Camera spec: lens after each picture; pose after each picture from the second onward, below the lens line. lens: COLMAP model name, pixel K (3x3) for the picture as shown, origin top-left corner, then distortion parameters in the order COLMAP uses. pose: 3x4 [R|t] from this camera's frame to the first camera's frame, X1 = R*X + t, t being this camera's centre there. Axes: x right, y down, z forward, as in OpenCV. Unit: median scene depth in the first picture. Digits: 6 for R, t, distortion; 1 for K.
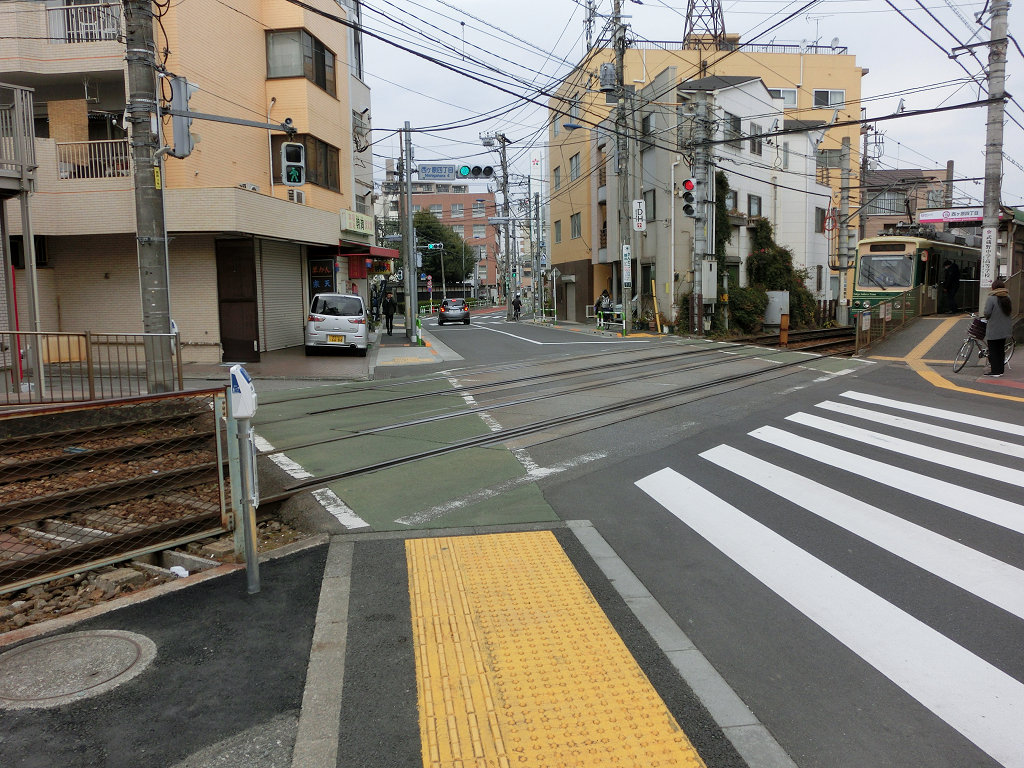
lens RADIAL K [[834.9, 0, 512.0], [0, 834.9, 384.0], [0, 0, 1]] dist [-0.036411, 0.047993]
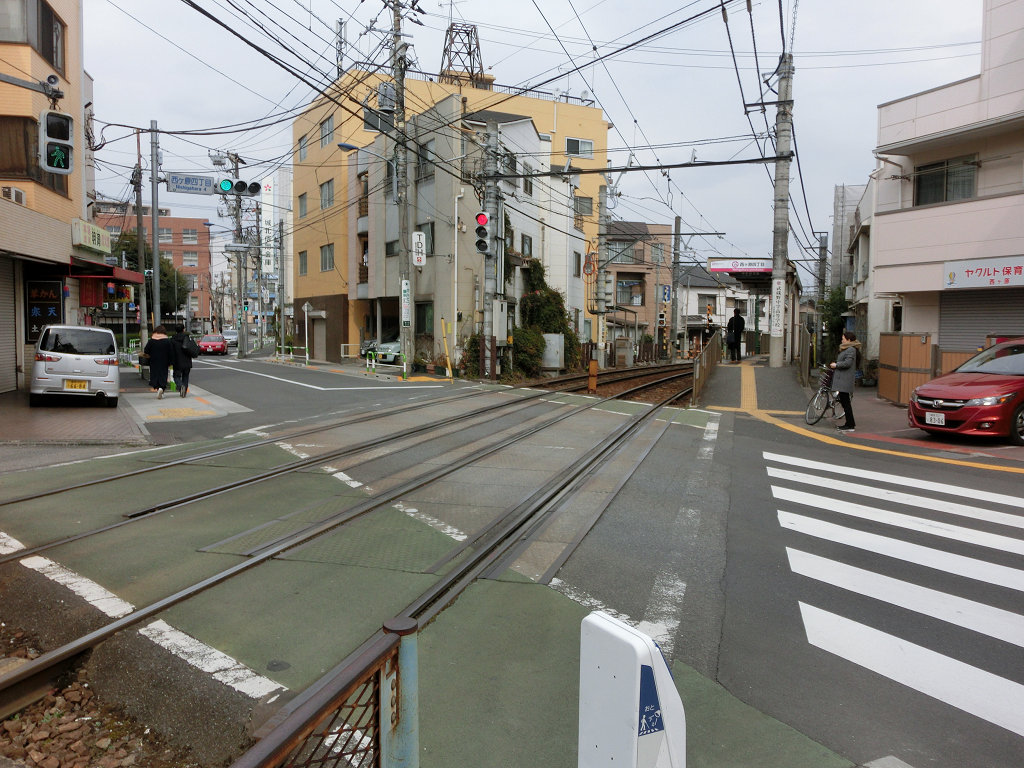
lens RADIAL K [[834.9, 0, 512.0], [0, 834.9, 384.0], [0, 0, 1]] dist [-0.036411, 0.047993]
pose [[0.940954, 0.004209, 0.338507, -0.063818], [0.010818, 0.999038, -0.042494, -0.012451], [-0.338360, 0.043647, 0.940004, 0.103282]]
